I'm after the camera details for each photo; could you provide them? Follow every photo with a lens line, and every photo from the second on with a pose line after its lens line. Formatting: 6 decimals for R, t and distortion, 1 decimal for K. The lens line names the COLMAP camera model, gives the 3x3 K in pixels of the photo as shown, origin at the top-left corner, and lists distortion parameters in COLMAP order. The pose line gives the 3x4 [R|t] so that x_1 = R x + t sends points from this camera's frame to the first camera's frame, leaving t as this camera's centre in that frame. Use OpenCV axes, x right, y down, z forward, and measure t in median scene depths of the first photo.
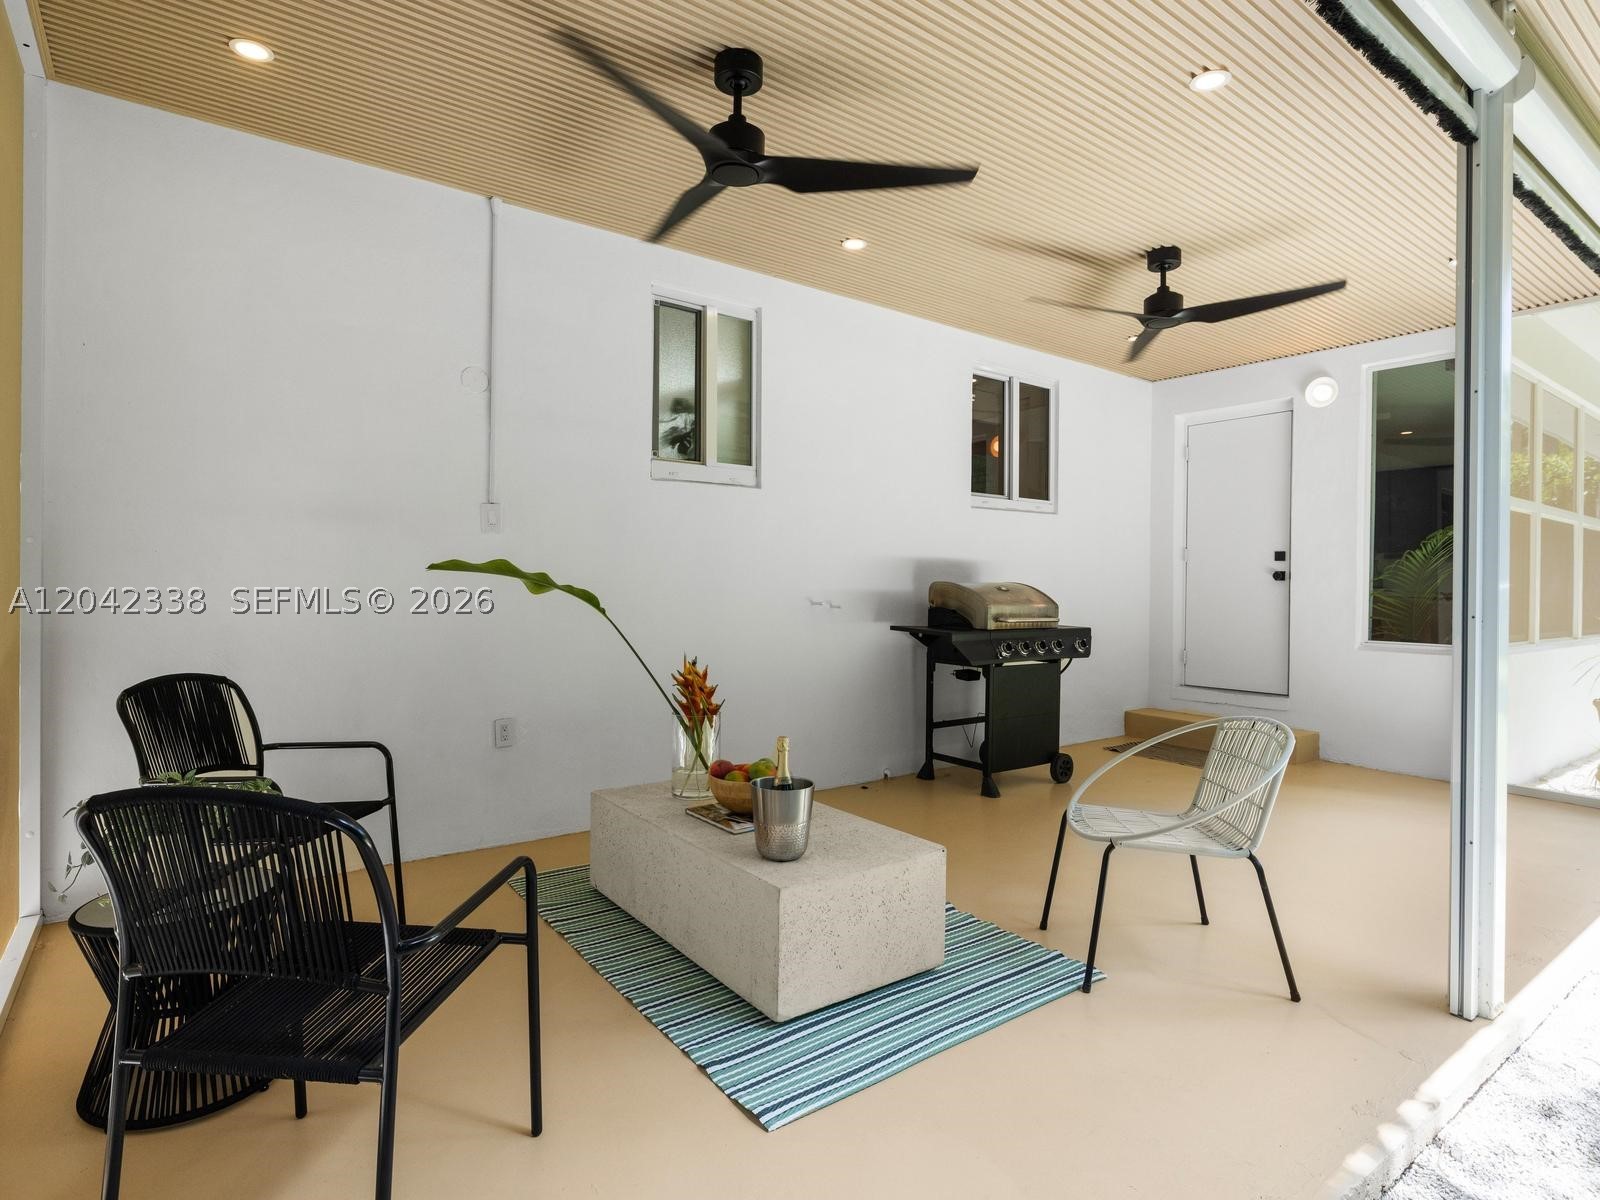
lens RADIAL K [[839.9, 0, 800.0], [0, 839.9, 600.0], [0, 0, 1]] dist [0.000237, 0.000070]
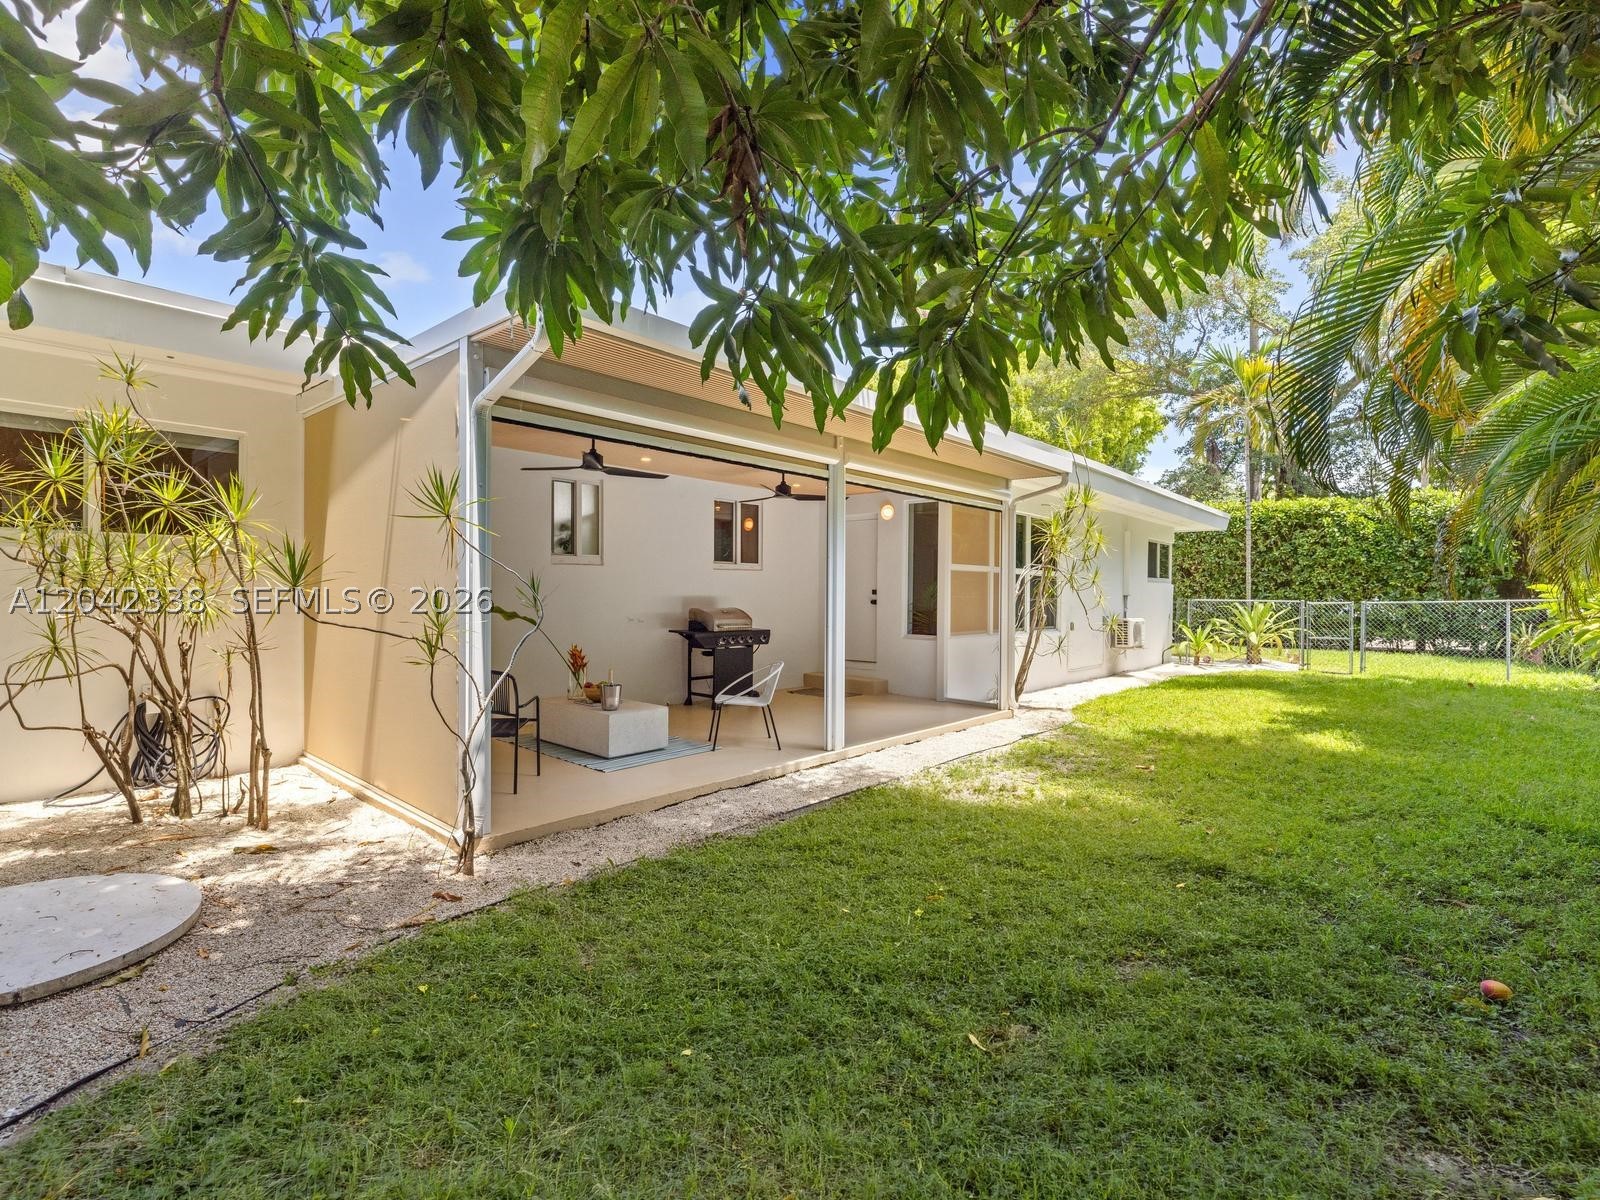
lens RADIAL K [[753.0, 0, 790.4], [0, 753.0, 588.2], [0, 0, 1]] dist [-0.000462, -0.000846]
pose [[0.981282, -0.002958, 0.192554, 0.045765], [0.006751, 0.999796, -0.019048, -0.035040], [-0.192458, 0.019992, 0.981102, -0.873474]]
